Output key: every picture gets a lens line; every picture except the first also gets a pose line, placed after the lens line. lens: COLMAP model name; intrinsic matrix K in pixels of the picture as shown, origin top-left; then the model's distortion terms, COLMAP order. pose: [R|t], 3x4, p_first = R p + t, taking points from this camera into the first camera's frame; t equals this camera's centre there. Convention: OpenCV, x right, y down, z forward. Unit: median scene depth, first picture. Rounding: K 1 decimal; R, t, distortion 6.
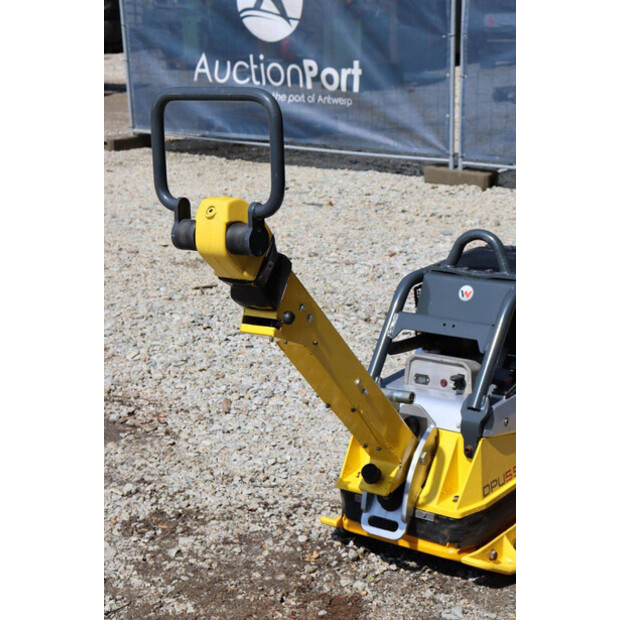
lens RADIAL K [[1314.2, 0, 293.9], [0, 1314.2, 296.6], [0, 0, 1]] dist [0.318305, 0.223915]
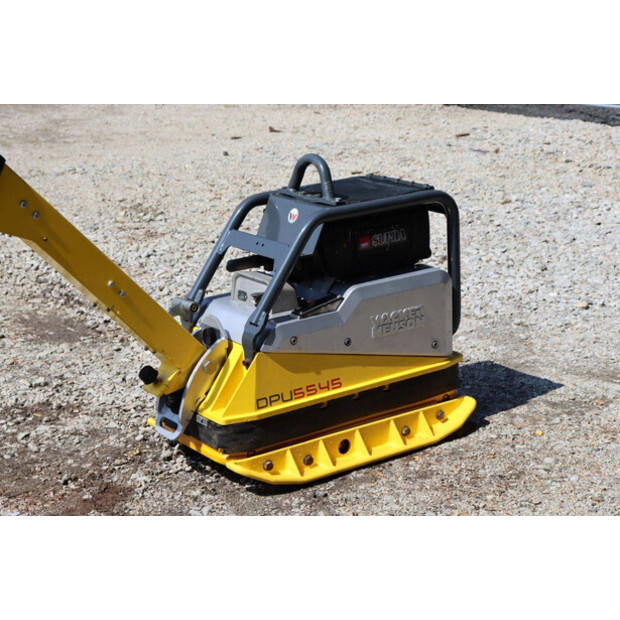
lens RADIAL K [[1340.8, 0, 313.4], [0, 1340.8, 315.9], [0, 0, 1]] dist [0.362438, 0.164132]
pose [[0.951025, 0.087601, -0.296442, 0.460379], [-0.075568, 0.995793, 0.051832, 0.019493], [0.299735, -0.026892, 0.953643, 0.014792]]
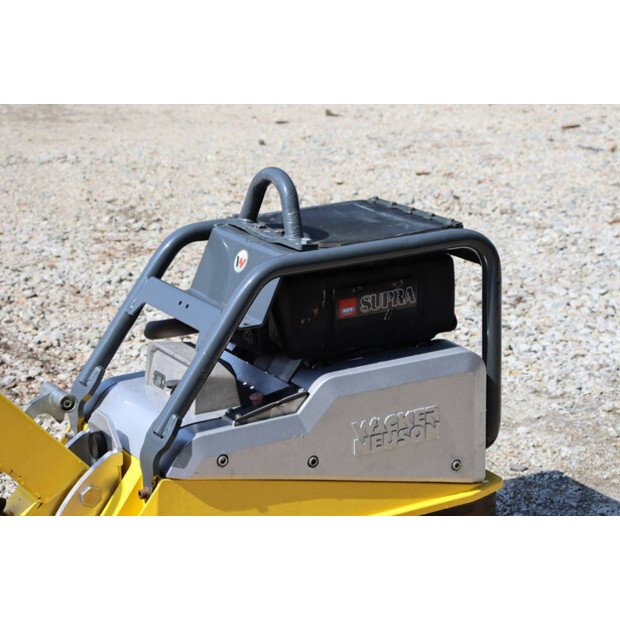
lens RADIAL K [[1486.6, 0, 318.2], [0, 1486.6, 310.9], [0, 0, 1]] dist [0.417756, 0.968143]
pose [[0.922556, 0.126689, -0.364472, 0.443163], [-0.113044, 0.991859, 0.058628, -0.026100], [0.368932, -0.012887, 0.929367, 0.320181]]
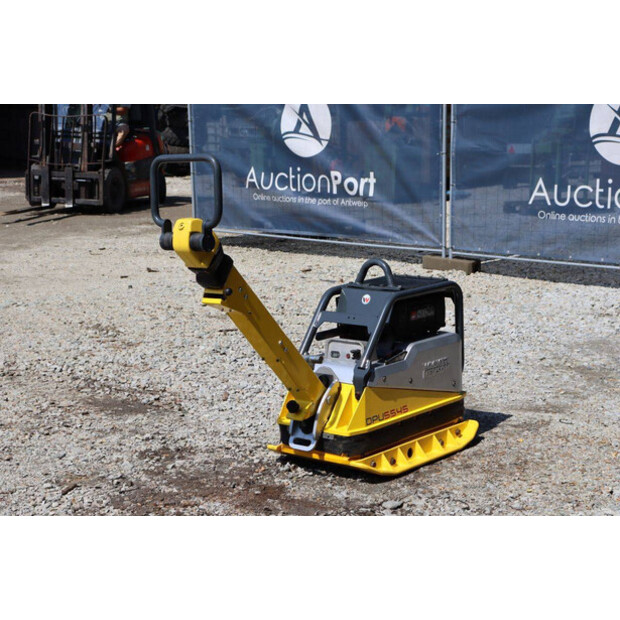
lens RADIAL K [[1271.7, 0, 311.3], [0, 1271.7, 312.5], [0, 0, 1]] dist [0.286118, 0.353046]
pose [[0.998370, 0.017749, -0.054245, 0.147549], [-0.022164, 0.996394, -0.081898, 0.134506], [0.052596, 0.082967, 0.995163, -0.464125]]
